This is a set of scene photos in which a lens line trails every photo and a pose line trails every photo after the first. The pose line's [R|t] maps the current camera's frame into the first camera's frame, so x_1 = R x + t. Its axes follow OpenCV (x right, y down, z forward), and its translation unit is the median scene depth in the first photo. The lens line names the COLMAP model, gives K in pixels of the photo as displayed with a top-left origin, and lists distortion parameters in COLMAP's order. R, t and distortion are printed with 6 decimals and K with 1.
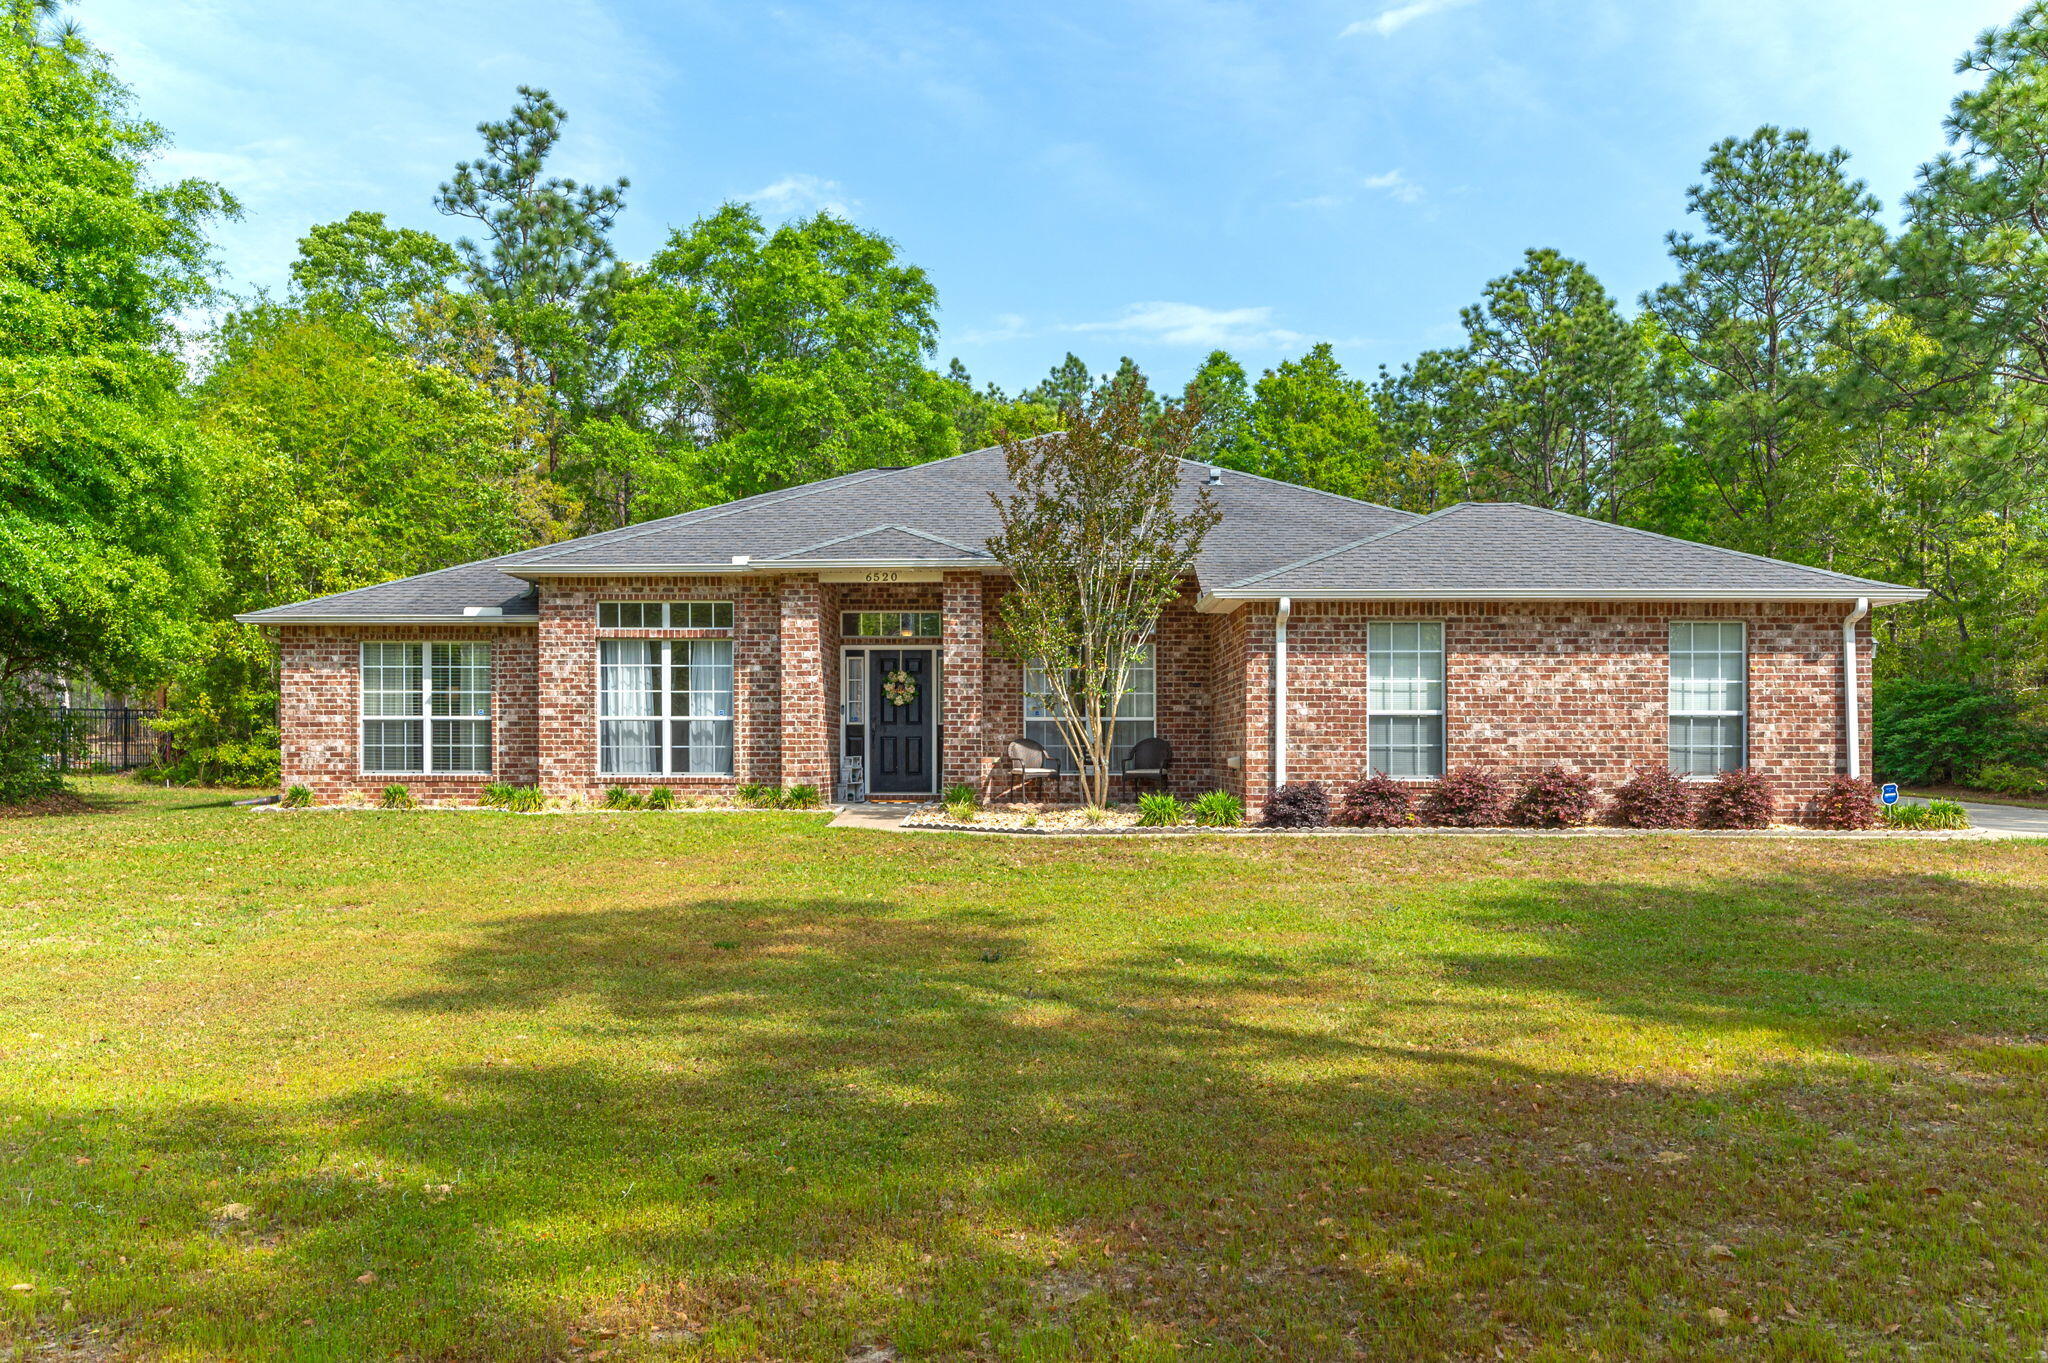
lens RADIAL K [[1571.4, 0, 1016.3], [0, 1571.4, 760.6], [0, 0, 1]] dist [-0.001615, 0.000052]
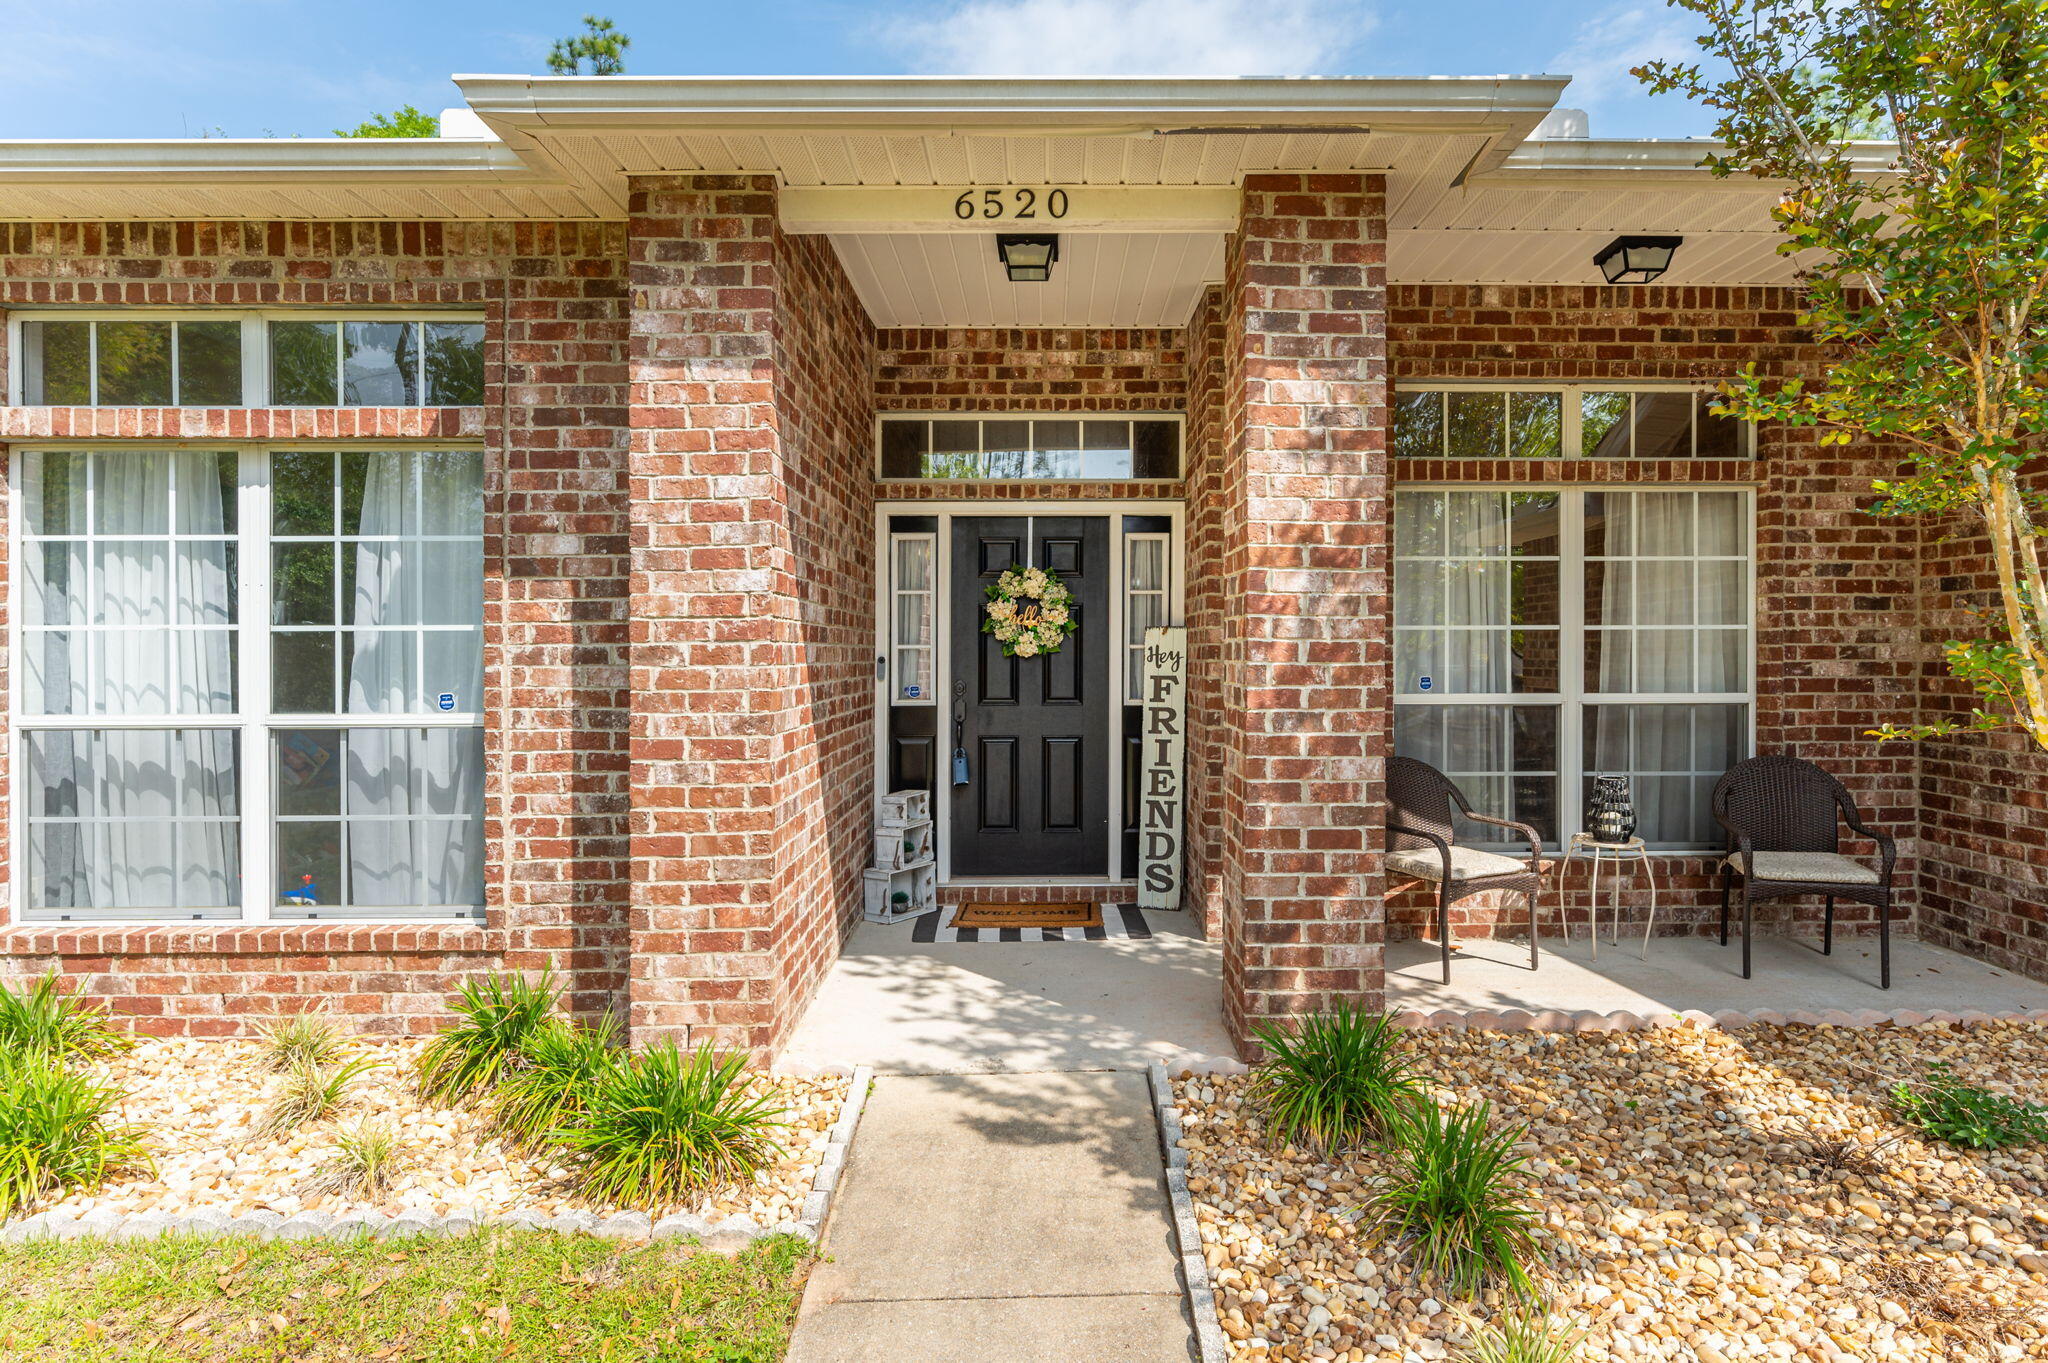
lens RADIAL K [[1051.4, 0, 1031.9], [0, 1051.4, 640.7], [0, 0, 1]] dist [-0.015750, -0.000222]
pose [[0.999970, -0.001769, 0.007507, -0.081951], [0.001885, 0.999879, -0.015438, -0.038323], [-0.007478, 0.015452, 0.999853, 0.806652]]
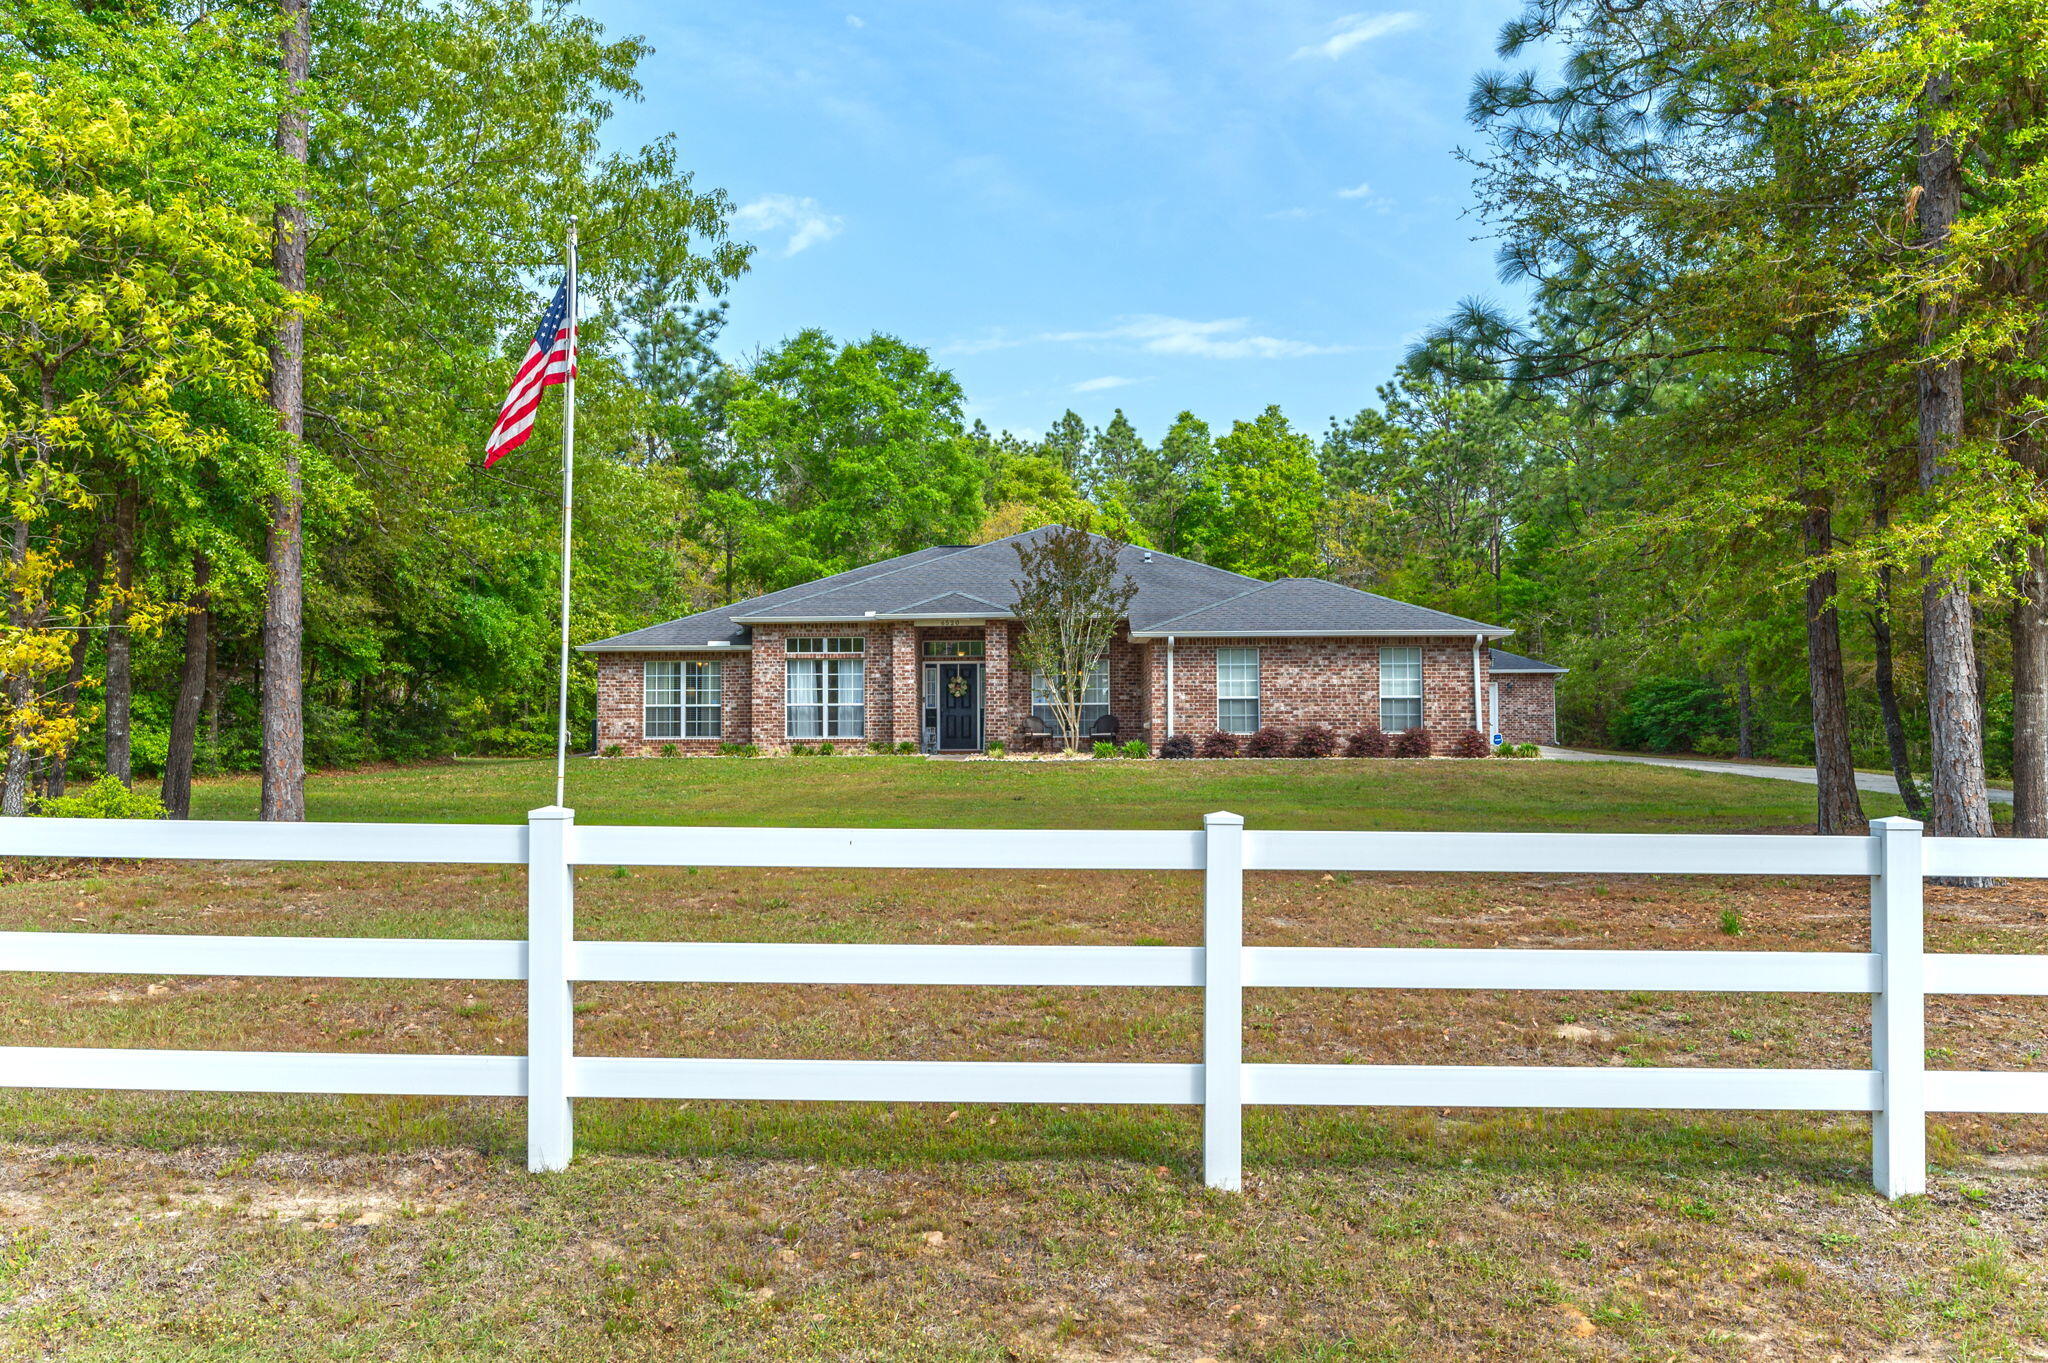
lens RADIAL K [[1456.7, 0, 1024.0], [0, 1456.7, 681.5], [0, 0, 1]] dist [-0.001963, -0.000252]
pose [[0.999980, -0.006175, -0.001453, -0.001386], [0.006091, 0.998634, -0.051890, 0.032154], [0.001772, 0.051880, 0.998652, -0.601234]]
